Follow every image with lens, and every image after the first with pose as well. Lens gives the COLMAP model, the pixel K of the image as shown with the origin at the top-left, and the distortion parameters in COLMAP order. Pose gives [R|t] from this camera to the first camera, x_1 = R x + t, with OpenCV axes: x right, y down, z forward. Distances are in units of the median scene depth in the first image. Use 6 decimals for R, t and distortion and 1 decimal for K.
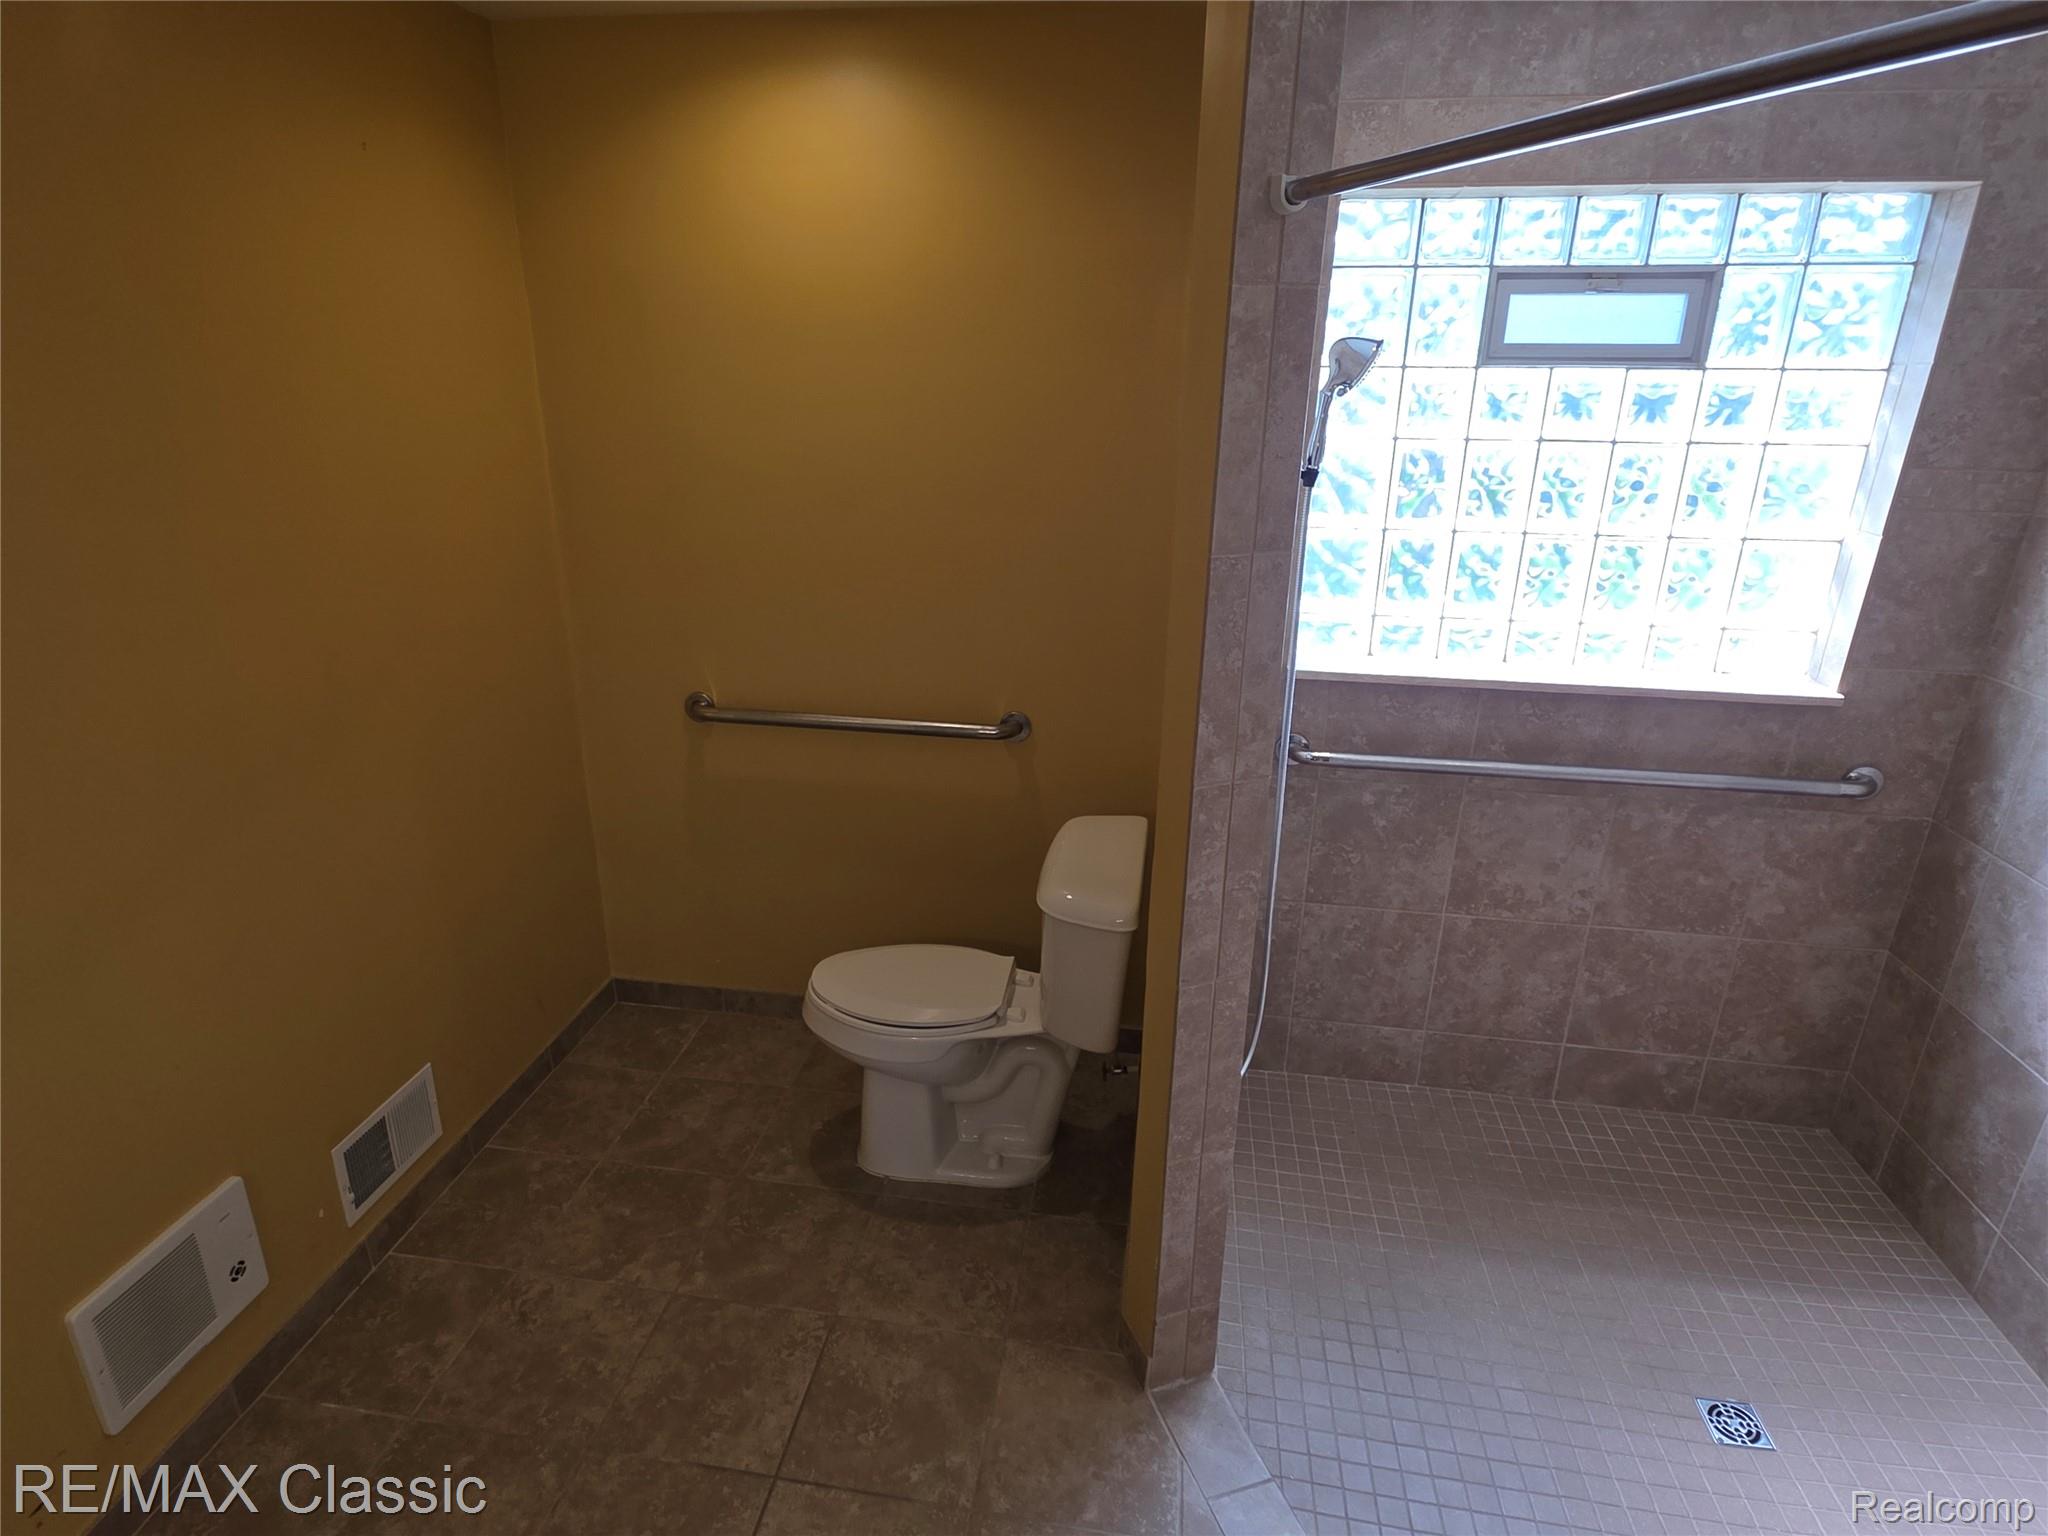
lens RADIAL K [[1078.0, 0, 1014.8], [0, 1078.0, 758.8], [0, 0, 1]] dist [0.003843, -0.004953]
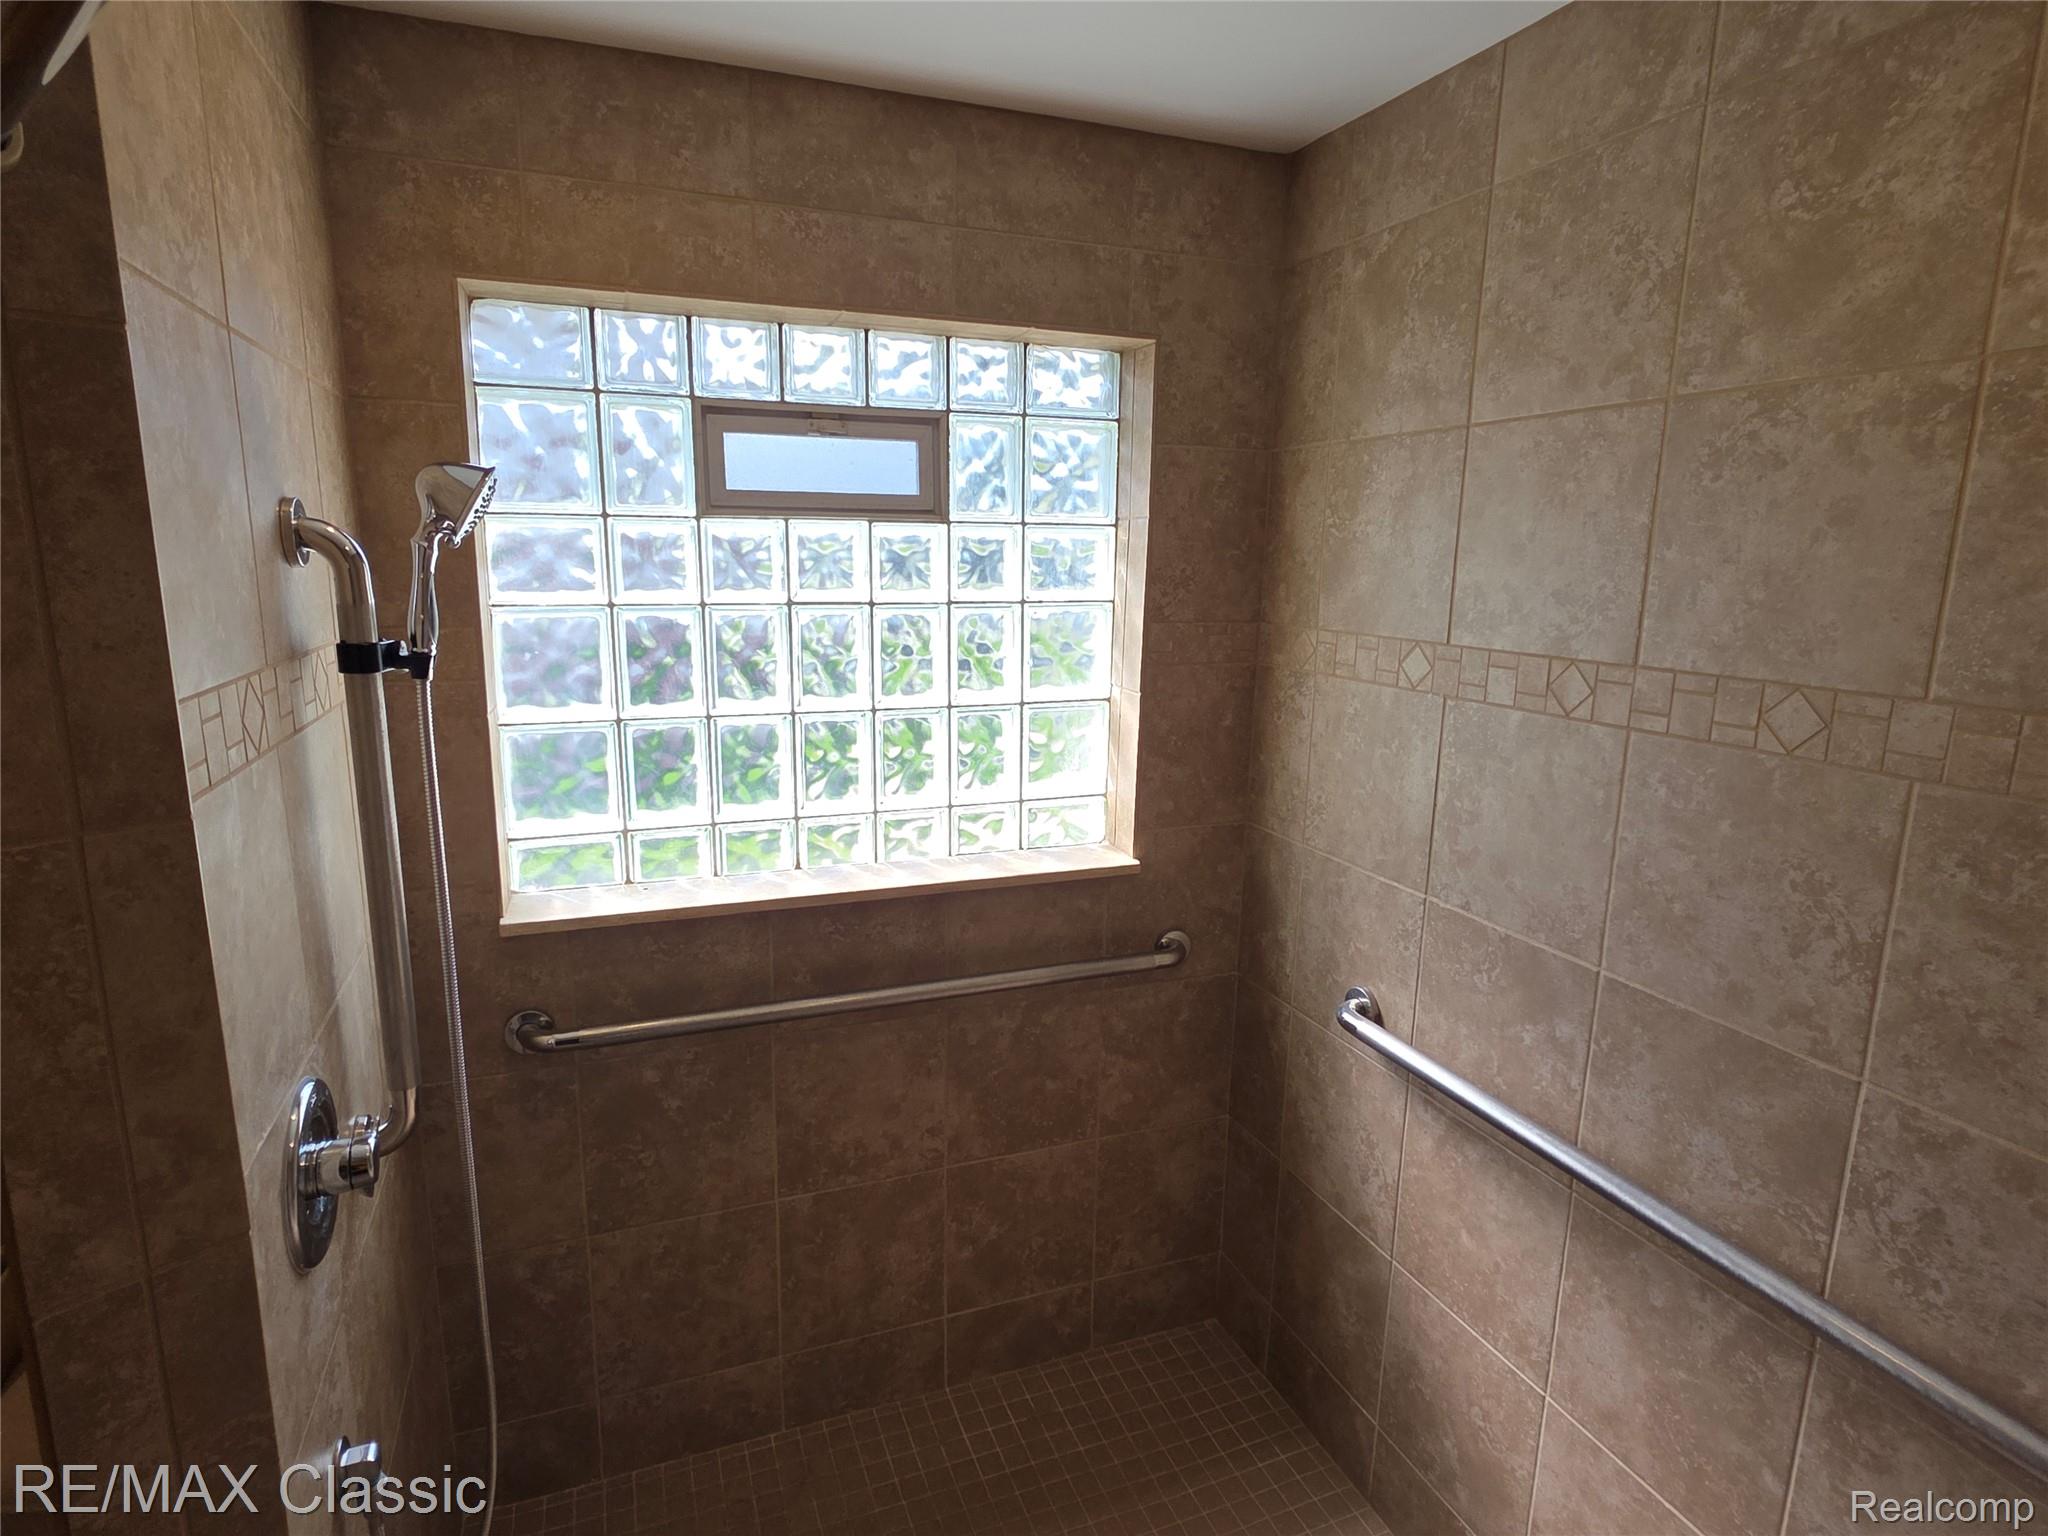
lens RADIAL K [[1078.0, 0, 1014.8], [0, 1078.0, 758.8], [0, 0, 1]] dist [0.003843, -0.004953]
pose [[0.866363, -0.093001, 0.490679, 0.225273], [0.164342, 0.980878, -0.104257, -0.065368], [-0.471601, 0.170963, 0.865081, 0.229176]]
